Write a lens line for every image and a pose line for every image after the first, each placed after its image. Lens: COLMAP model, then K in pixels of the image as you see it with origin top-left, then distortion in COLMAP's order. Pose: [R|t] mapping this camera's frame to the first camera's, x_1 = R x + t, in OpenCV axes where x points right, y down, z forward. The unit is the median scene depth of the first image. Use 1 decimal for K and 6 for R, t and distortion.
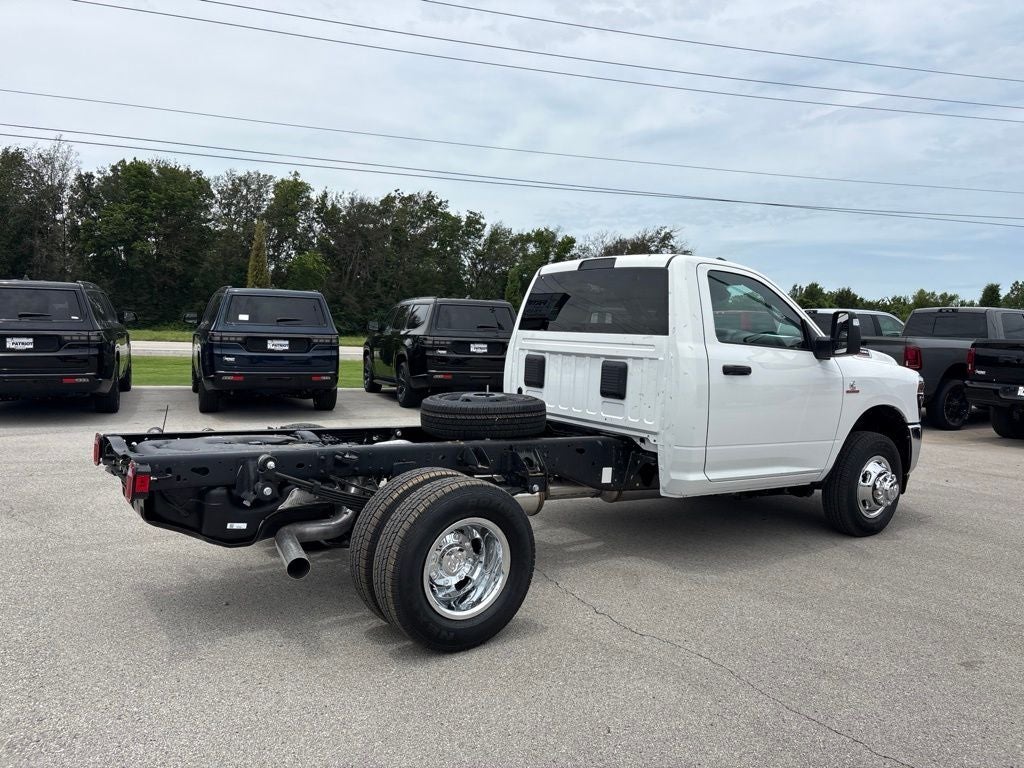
lens RADIAL K [[775.4, 0, 517.0], [0, 775.4, 388.0], [0, 0, 1]] dist [0.041606, -0.047619]
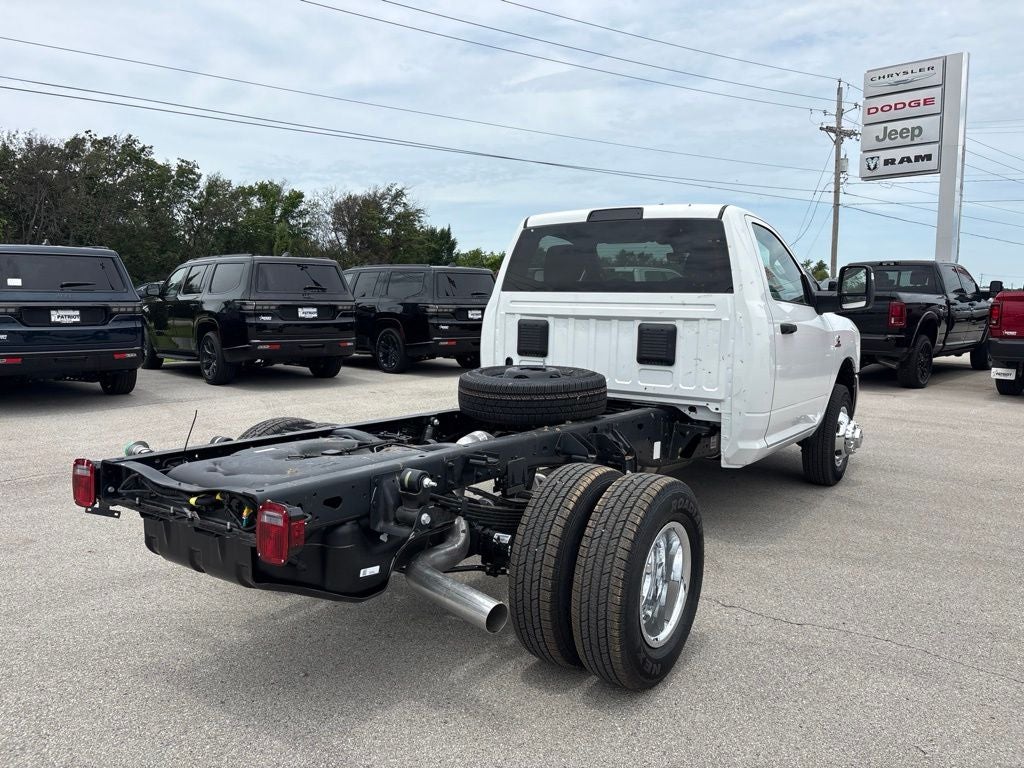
lens RADIAL K [[775.4, 0, 513.6], [0, 775.4, 385.1], [0, 0, 1]] dist [0.041606, -0.047619]
pose [[0.938366, -0.061080, 0.340205, -0.151494], [0.044642, 0.997435, 0.055947, -0.009398], [-0.342750, -0.037311, 0.938686, 0.092224]]
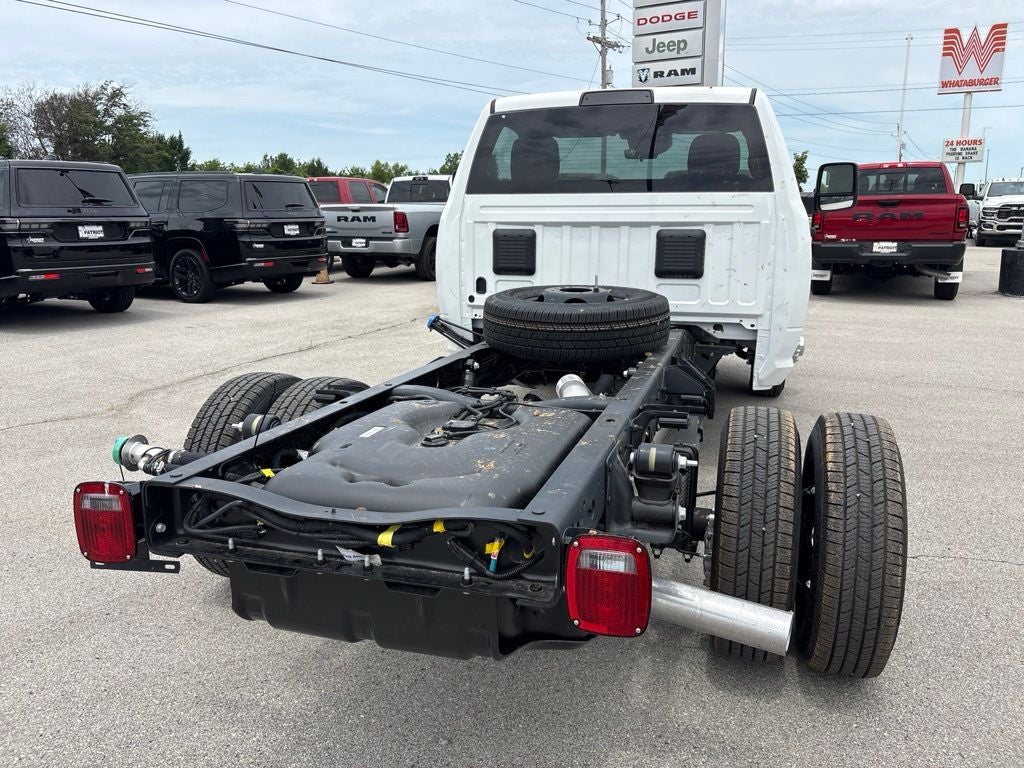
lens RADIAL K [[775.4, 0, 513.0], [0, 775.4, 385.3], [0, 0, 1]] dist [0.041606, -0.047619]
pose [[0.785671, -0.168506, 0.595254, -0.217422], [0.074789, 0.981004, 0.178992, -0.014901], [-0.614107, -0.096110, 0.783349, 0.213810]]
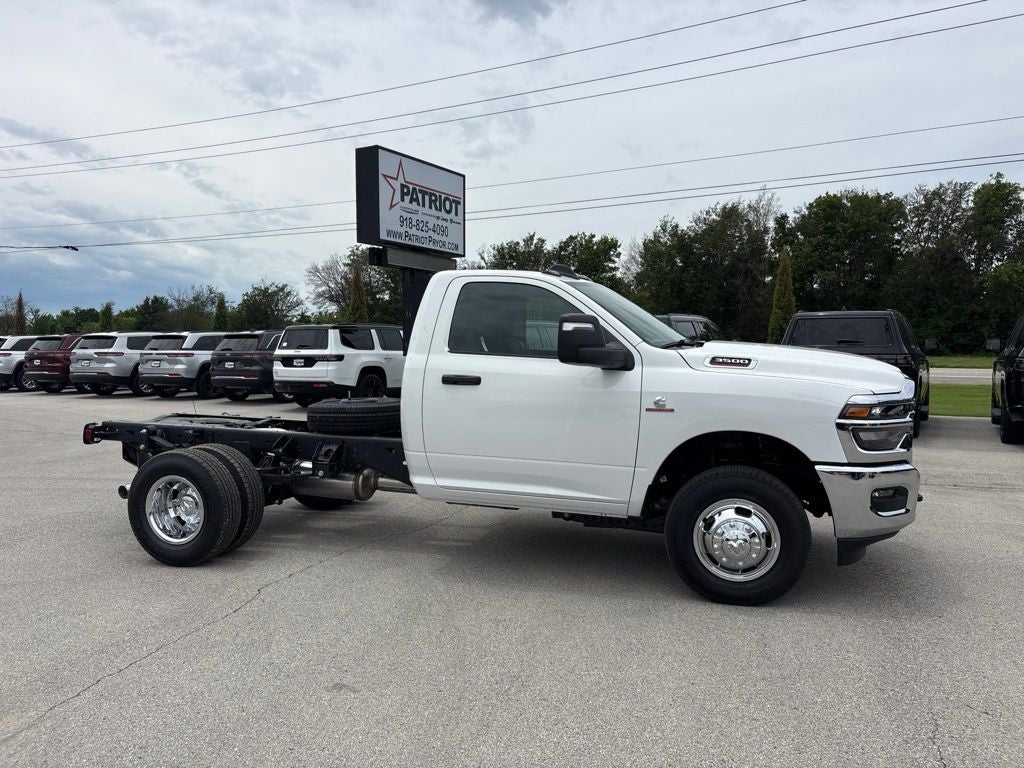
lens RADIAL K [[775.4, 0, 512.6], [0, 775.4, 381.3], [0, 0, 1]] dist [0.041606, -0.047619]
pose [[0.614511, 0.005205, -0.788891, 0.469626], [-0.037956, 0.999015, -0.022975, -0.000323], [0.787995, 0.044062, 0.614103, 0.185158]]
